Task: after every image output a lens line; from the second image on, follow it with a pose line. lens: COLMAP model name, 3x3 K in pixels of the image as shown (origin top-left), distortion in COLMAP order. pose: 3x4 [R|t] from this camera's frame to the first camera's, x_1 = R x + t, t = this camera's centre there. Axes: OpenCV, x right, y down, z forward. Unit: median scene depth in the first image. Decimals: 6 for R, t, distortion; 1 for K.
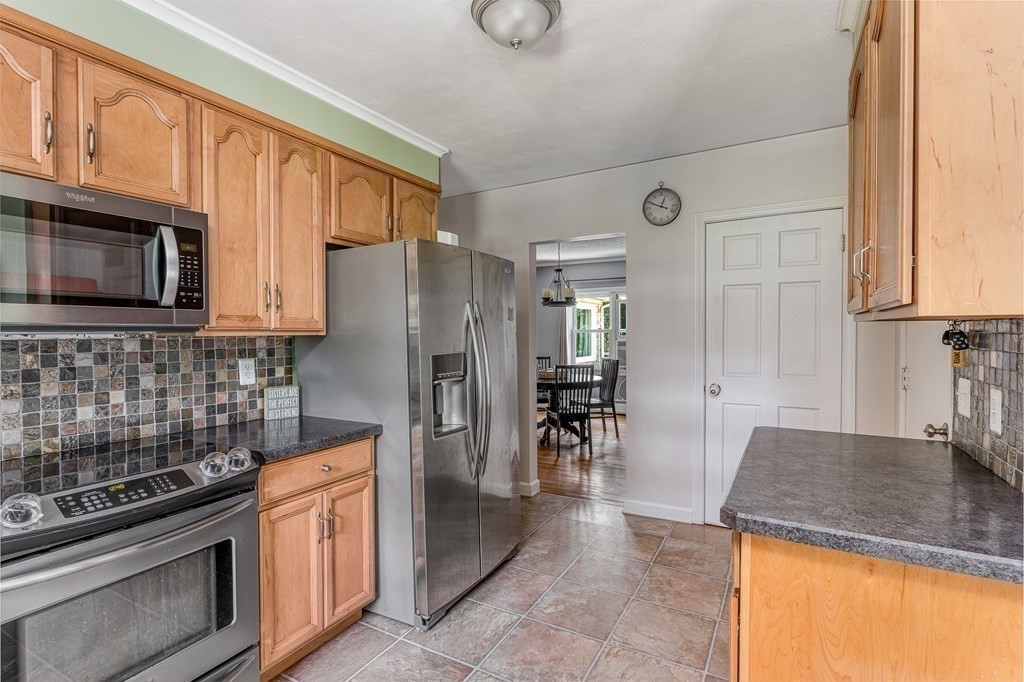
lens RADIAL K [[501.0, 0, 512.6], [0, 501.0, 337.8], [0, 0, 1]] dist [-0.004687, 0.000809]
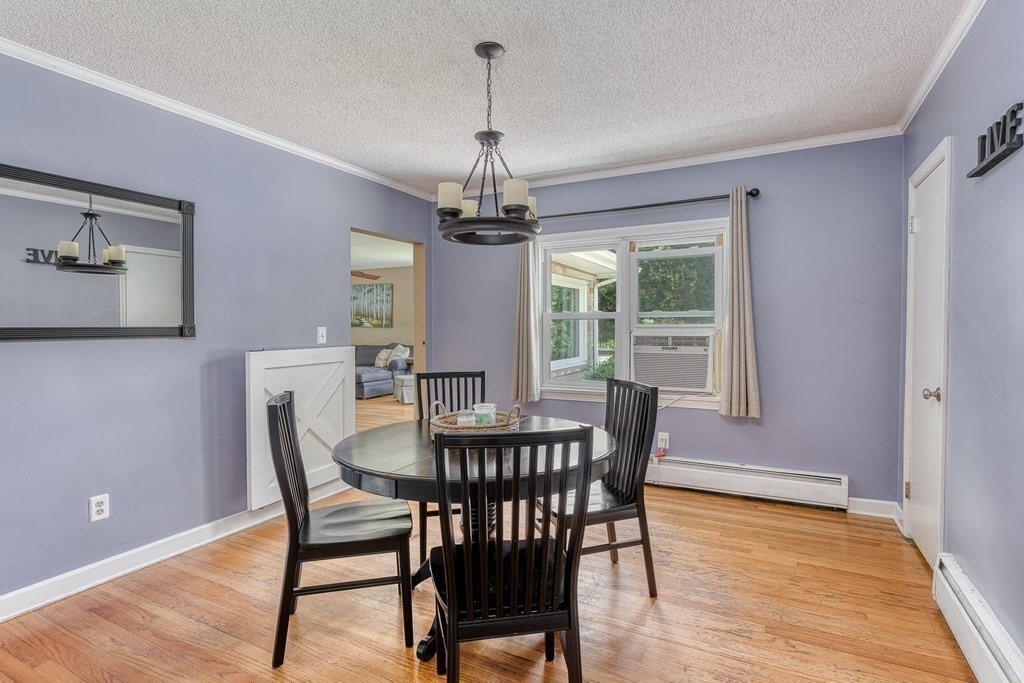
lens RADIAL K [[501.0, 0, 512.8], [0, 501.0, 336.6], [0, 0, 1]] dist [-0.004687, 0.000809]
pose [[0.999526, 0.014933, 0.026916, 0.086684], [-0.015424, 0.999717, 0.018126, 0.000026], [-0.026638, -0.018533, 0.999473, 0.580905]]
